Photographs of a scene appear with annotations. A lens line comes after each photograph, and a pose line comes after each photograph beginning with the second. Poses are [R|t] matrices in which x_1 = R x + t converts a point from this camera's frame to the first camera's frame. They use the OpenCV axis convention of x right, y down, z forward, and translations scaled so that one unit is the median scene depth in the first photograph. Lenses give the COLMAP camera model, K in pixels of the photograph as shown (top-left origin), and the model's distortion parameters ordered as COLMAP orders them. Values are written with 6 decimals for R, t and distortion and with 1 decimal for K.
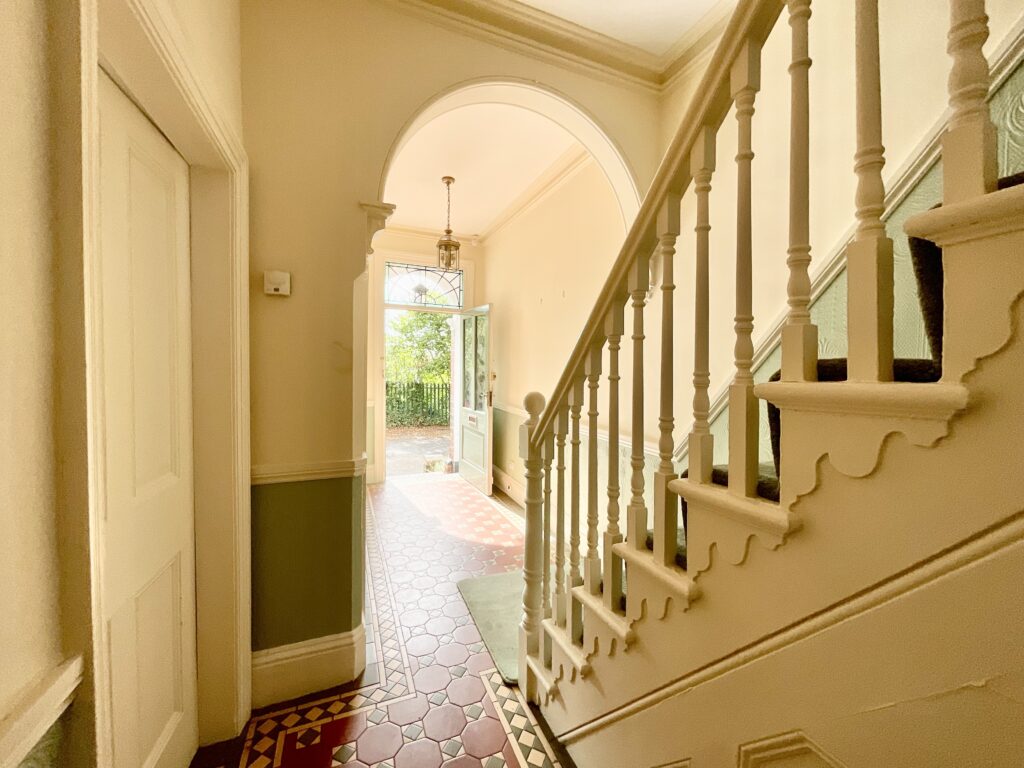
lens RADIAL K [[417.2, 0, 510.4], [0, 417.2, 382.7], [0, 0, 1]] dist [-0.001532, 0.000536]
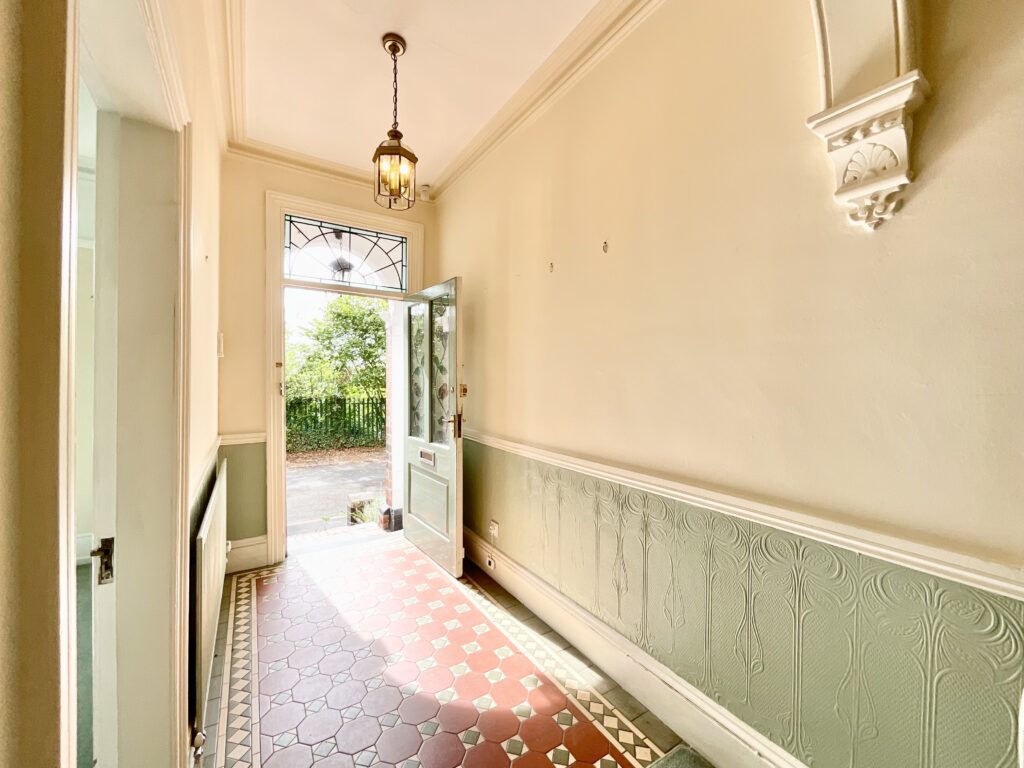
lens RADIAL K [[417.2, 0, 510.4], [0, 417.2, 382.7], [0, 0, 1]] dist [-0.001532, 0.000536]
pose [[0.984943, -0.014044, 0.172310, -0.073464], [0.018794, 0.999486, -0.025962, -0.008401], [-0.171857, 0.028810, 0.984701, 0.326303]]
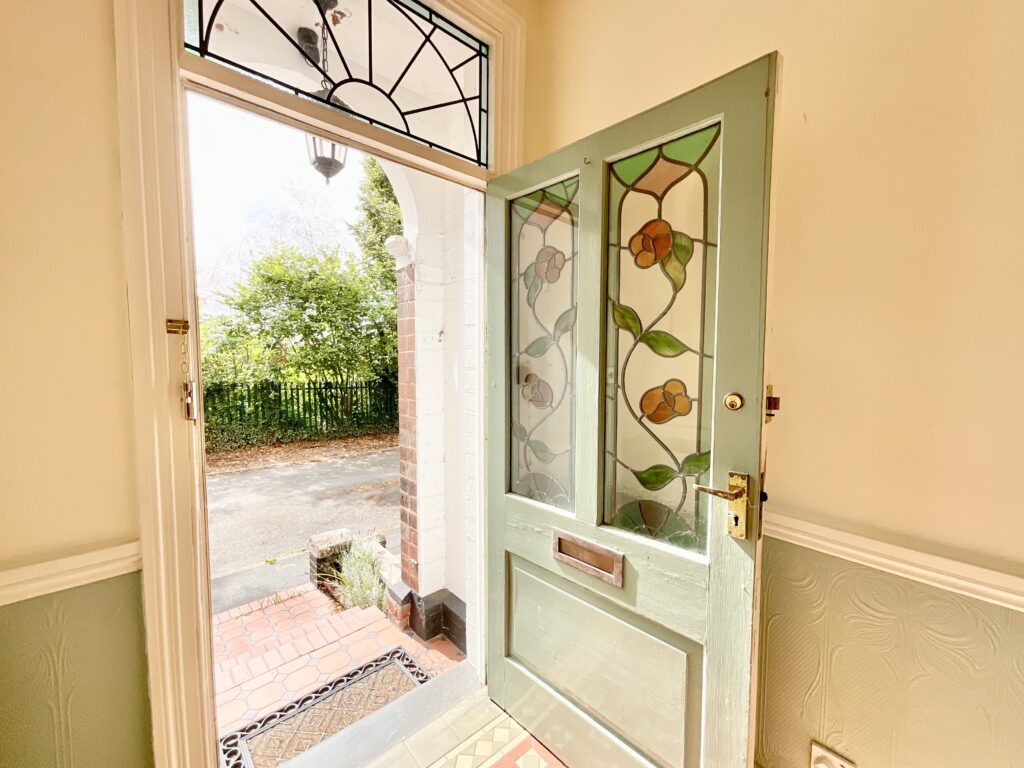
lens RADIAL K [[417.2, 0, 510.4], [0, 417.2, 382.7], [0, 0, 1]] dist [-0.001532, 0.000536]
pose [[0.949056, -0.032581, 0.313419, -0.222371], [0.025096, 0.999296, 0.027887, -0.033224], [-0.314107, -0.018601, 0.949205, 0.769185]]
